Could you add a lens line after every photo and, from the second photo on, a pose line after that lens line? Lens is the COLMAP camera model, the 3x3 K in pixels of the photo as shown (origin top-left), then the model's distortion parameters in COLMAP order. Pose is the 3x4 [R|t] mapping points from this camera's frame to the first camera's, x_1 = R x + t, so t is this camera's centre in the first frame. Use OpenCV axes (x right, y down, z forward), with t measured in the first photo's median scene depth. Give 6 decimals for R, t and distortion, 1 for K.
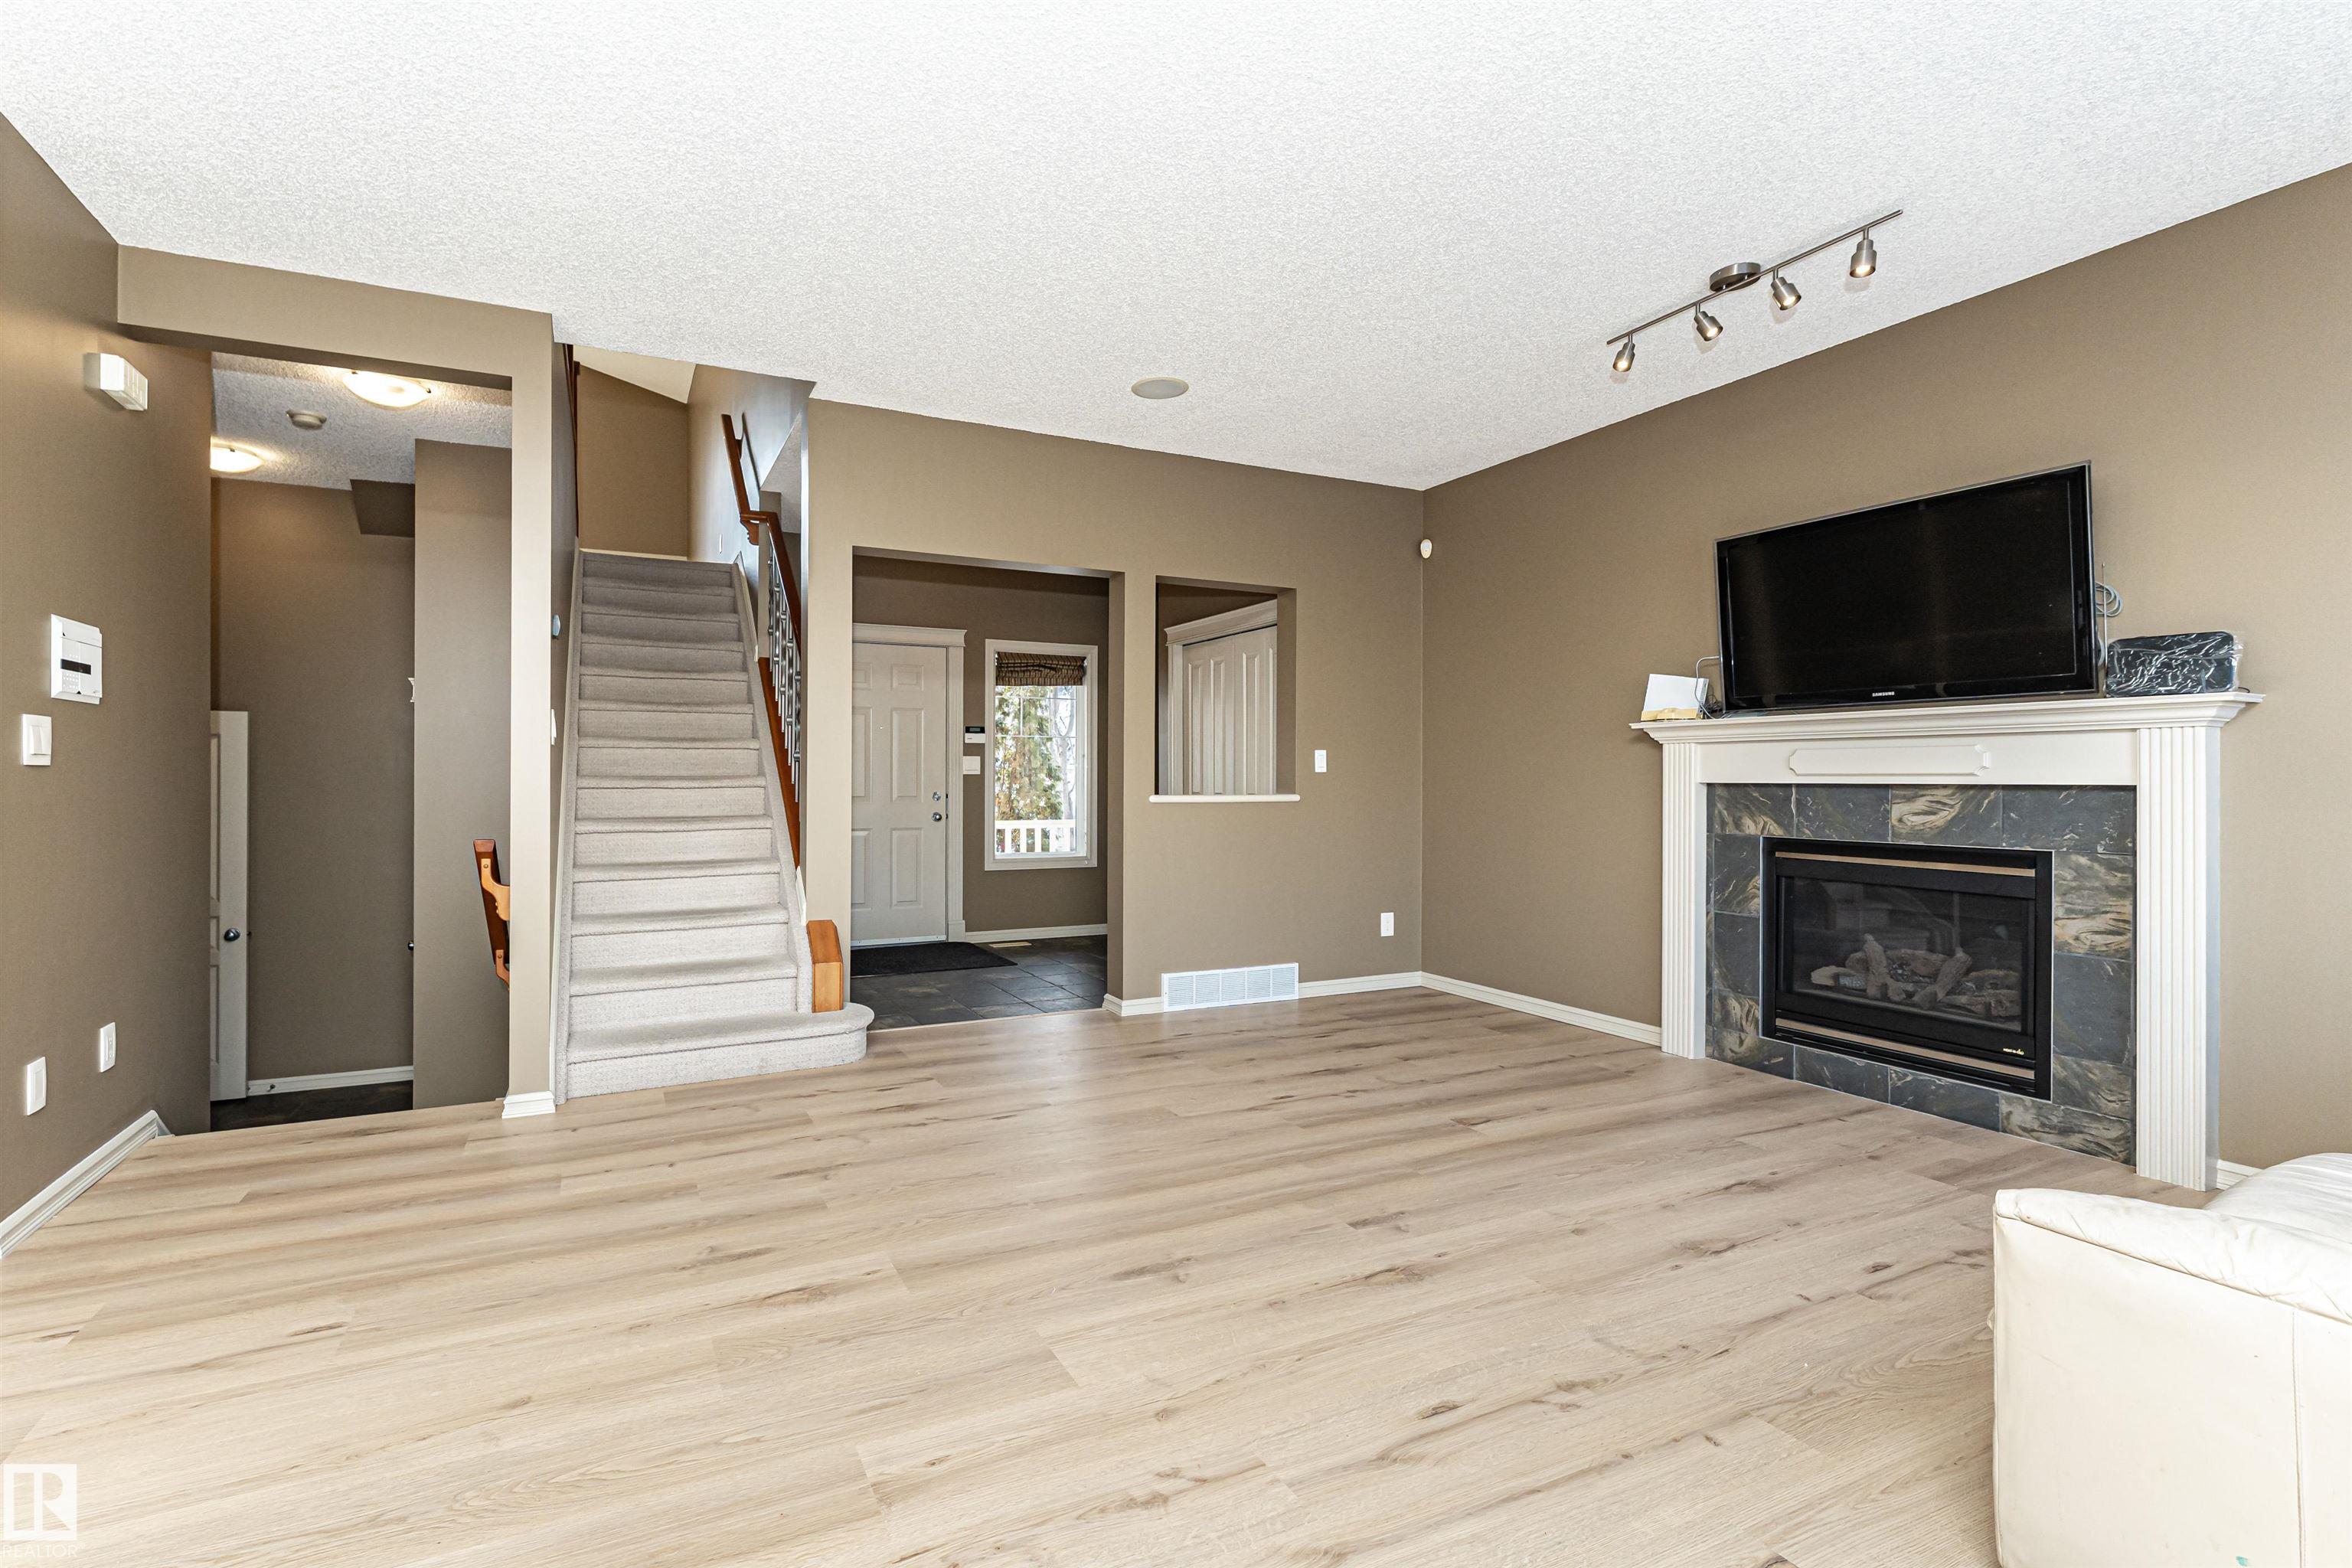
lens RADIAL K [[1037.3, 0, 1057.4], [0, 1037.3, 775.1], [0, 0, 1]] dist [0.001811, -0.000950]
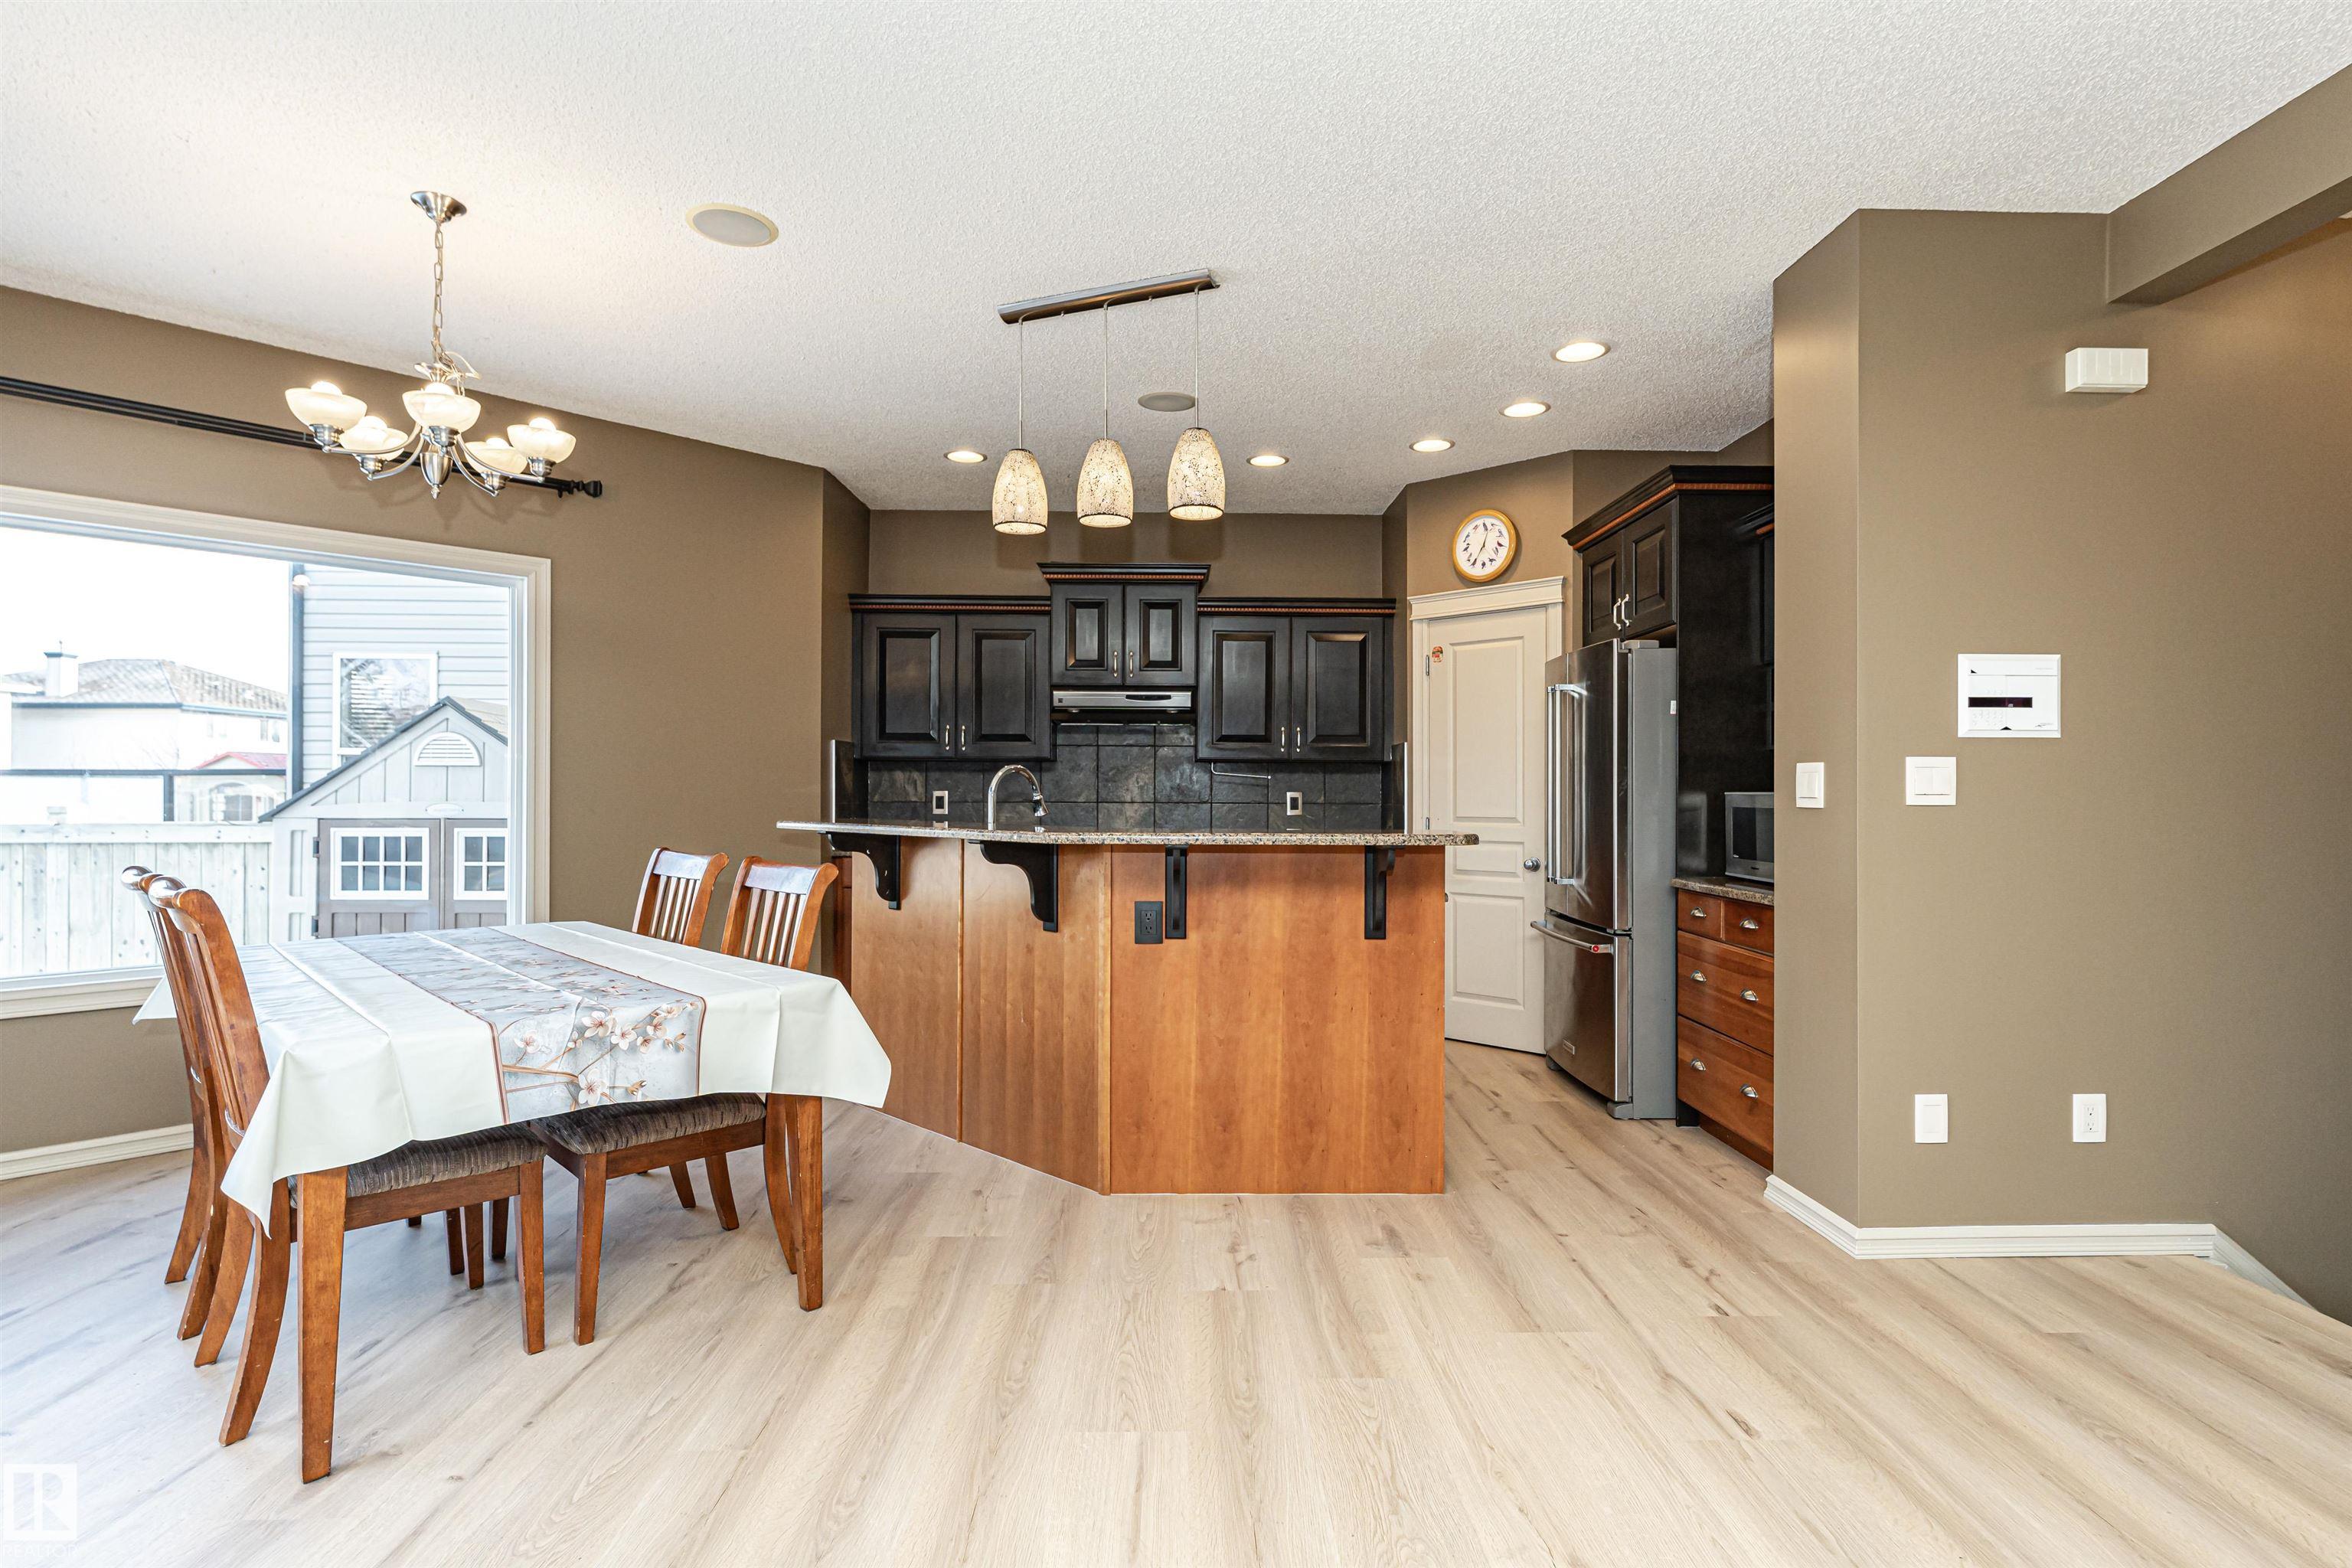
lens RADIAL K [[1169.1, 0, 1201.0], [0, 1169.1, 785.6], [0, 0, 1]] dist [-0.001978, 0.002875]
pose [[-0.380126, -0.009396, -0.924887, 0.257844], [0.000727, 0.999945, -0.010458, -0.013023], [0.924934, -0.004648, -0.380099, 0.561700]]
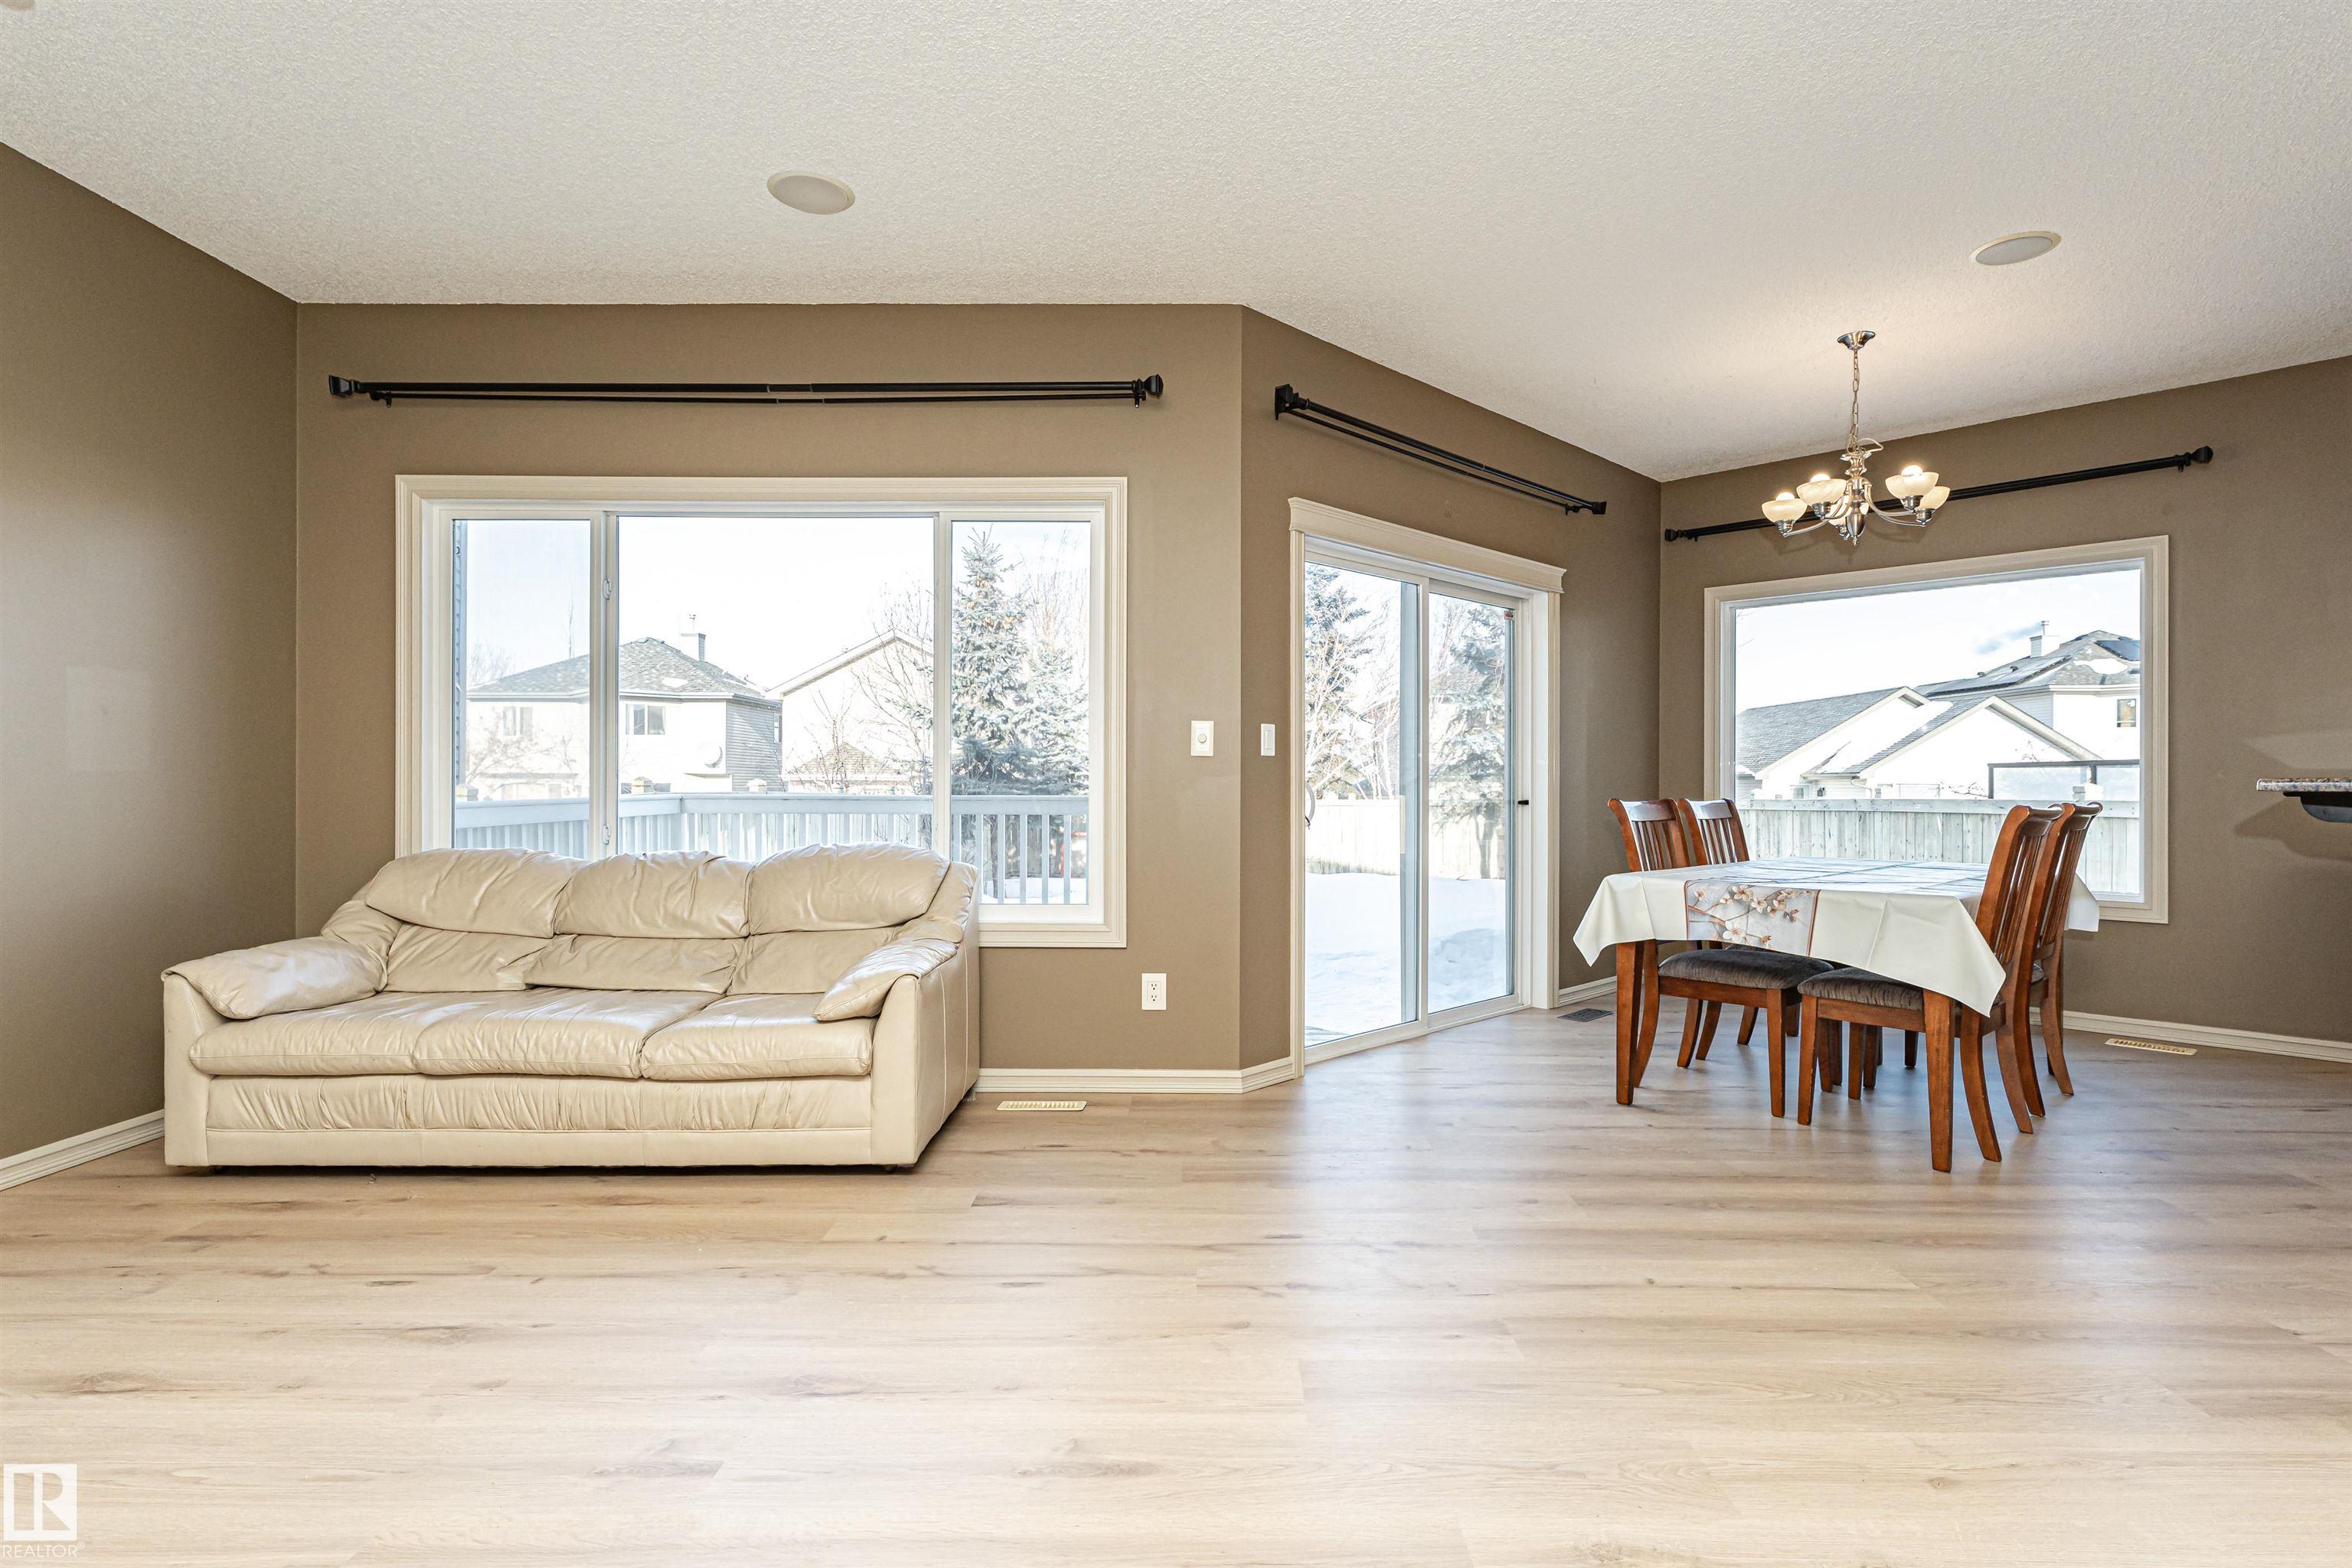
lens RADIAL K [[1169.1, 0, 1194.6], [0, 1169.1, 785.5], [0, 0, 1]] dist [-0.001978, 0.002875]
pose [[-0.911268, -0.002757, 0.411805, -0.185341], [-0.004799, 0.999981, -0.003925, 0.024848], [-0.411786, -0.005553, -0.911264, 1.102141]]
